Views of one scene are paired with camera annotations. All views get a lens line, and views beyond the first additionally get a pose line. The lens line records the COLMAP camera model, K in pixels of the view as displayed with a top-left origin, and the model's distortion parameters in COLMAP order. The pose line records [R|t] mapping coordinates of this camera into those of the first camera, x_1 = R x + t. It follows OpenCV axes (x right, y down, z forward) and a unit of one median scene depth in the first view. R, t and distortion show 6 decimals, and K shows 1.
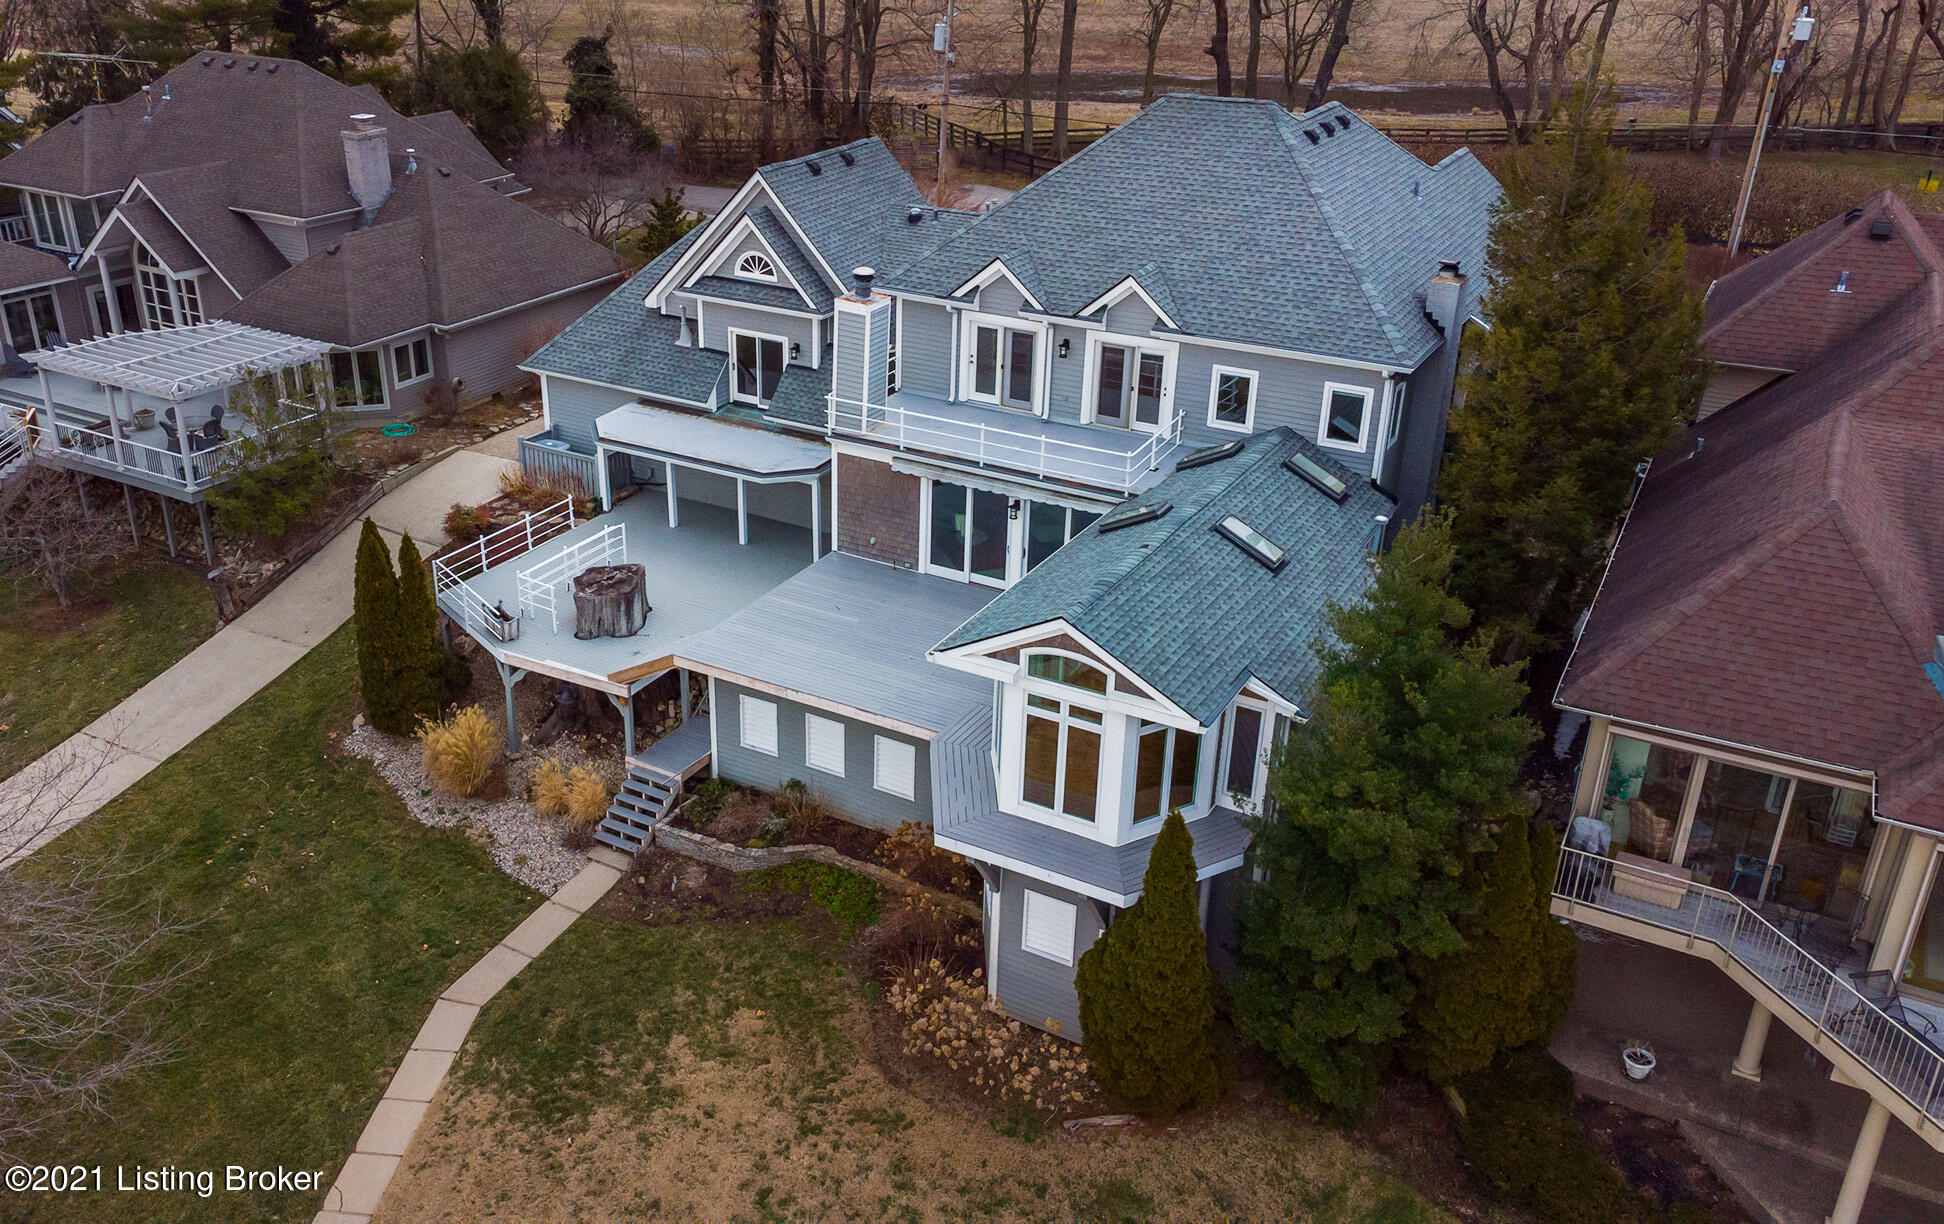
lens RADIAL K [[1613.3, 0, 895.5], [0, 1613.3, 610.9], [0, 0, 1]] dist [0.043929, 0.006870]
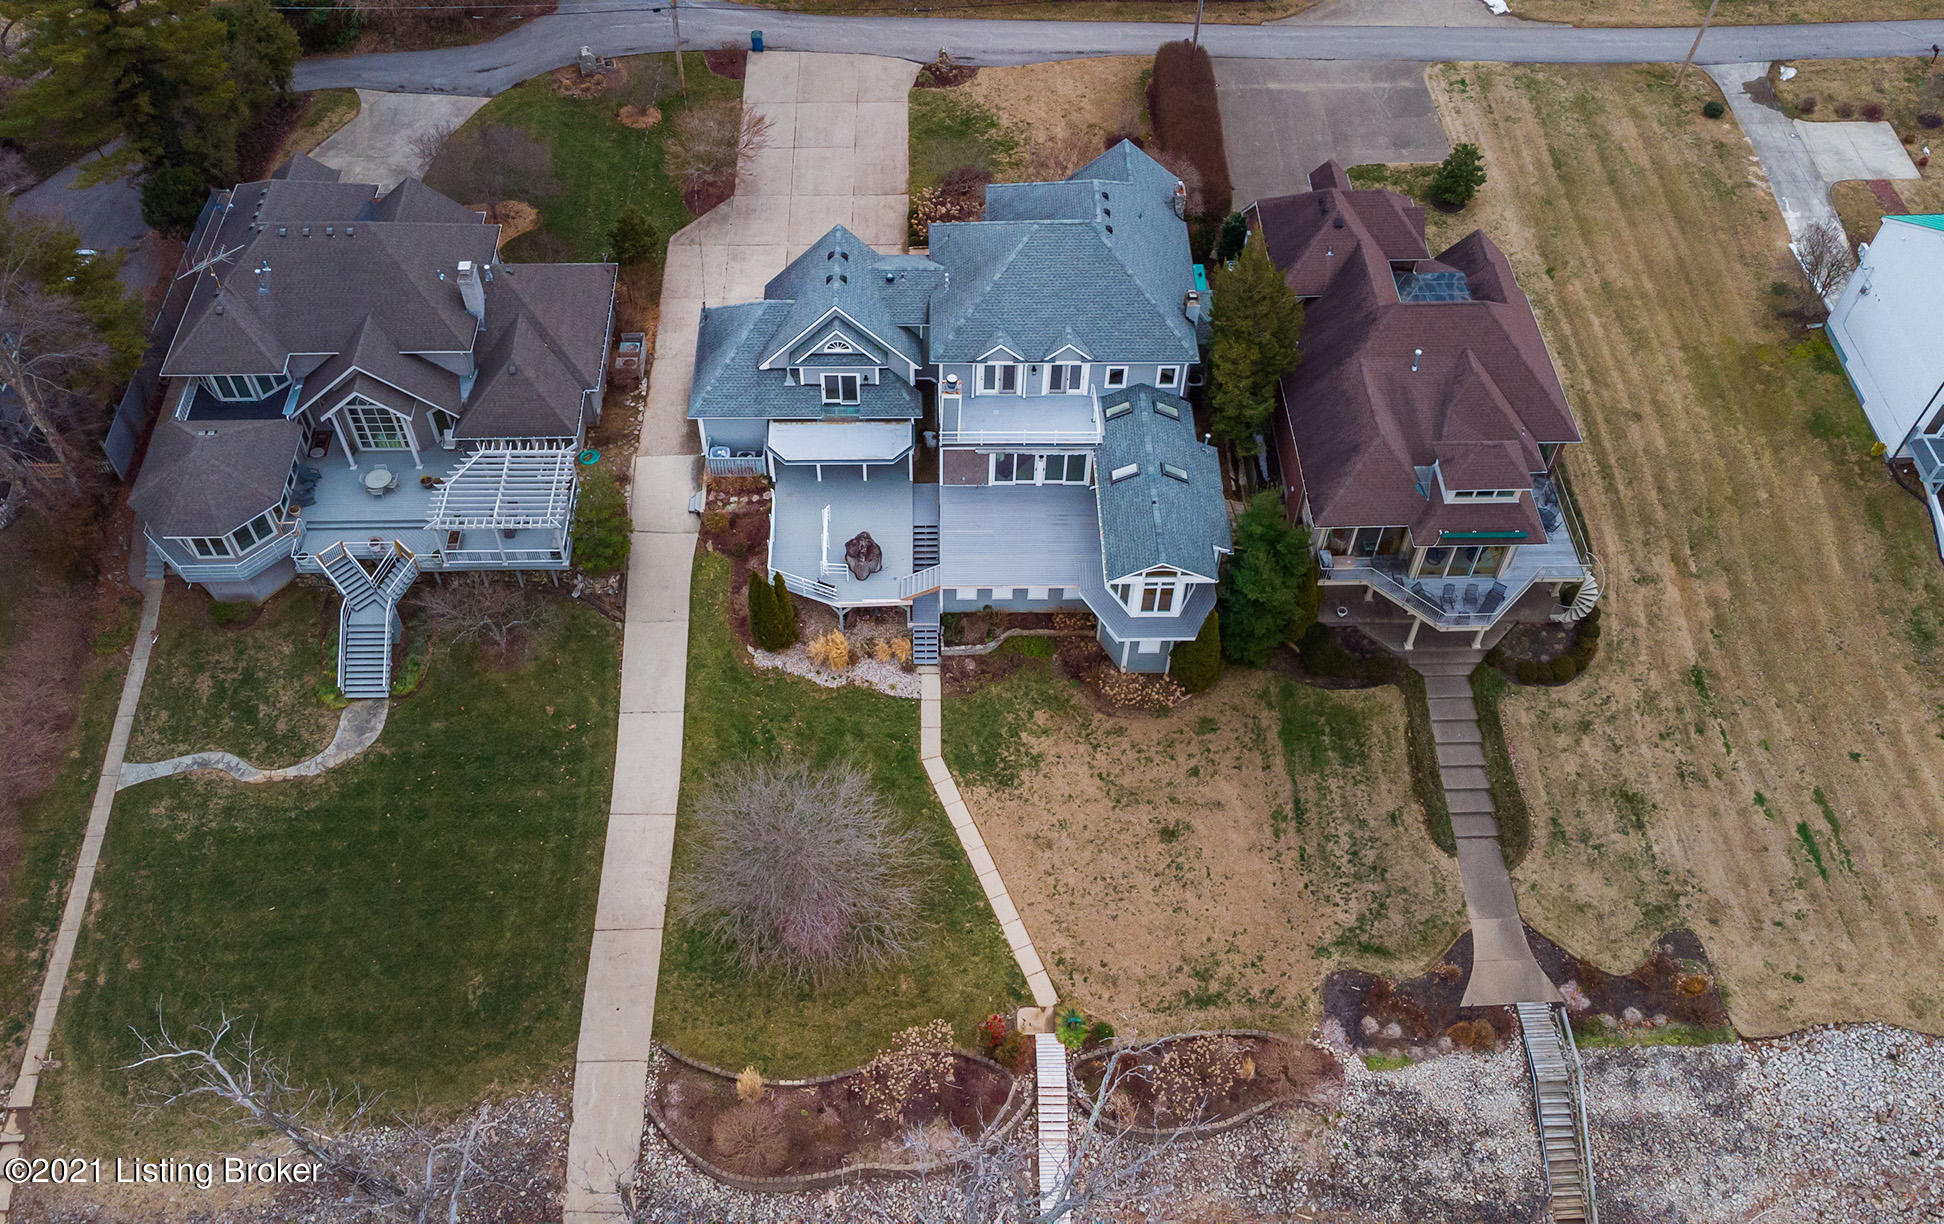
lens RADIAL K [[1602.1, 0, 972.0], [0, 1602.1, 612.0], [0, 0, 1]] dist [0.022907, 0.005690]
pose [[0.851632, -0.411702, 0.324383, -0.832094], [0.218709, 0.841563, 0.493901, -1.022801], [-0.476329, -0.349676, 0.806745, -0.811879]]
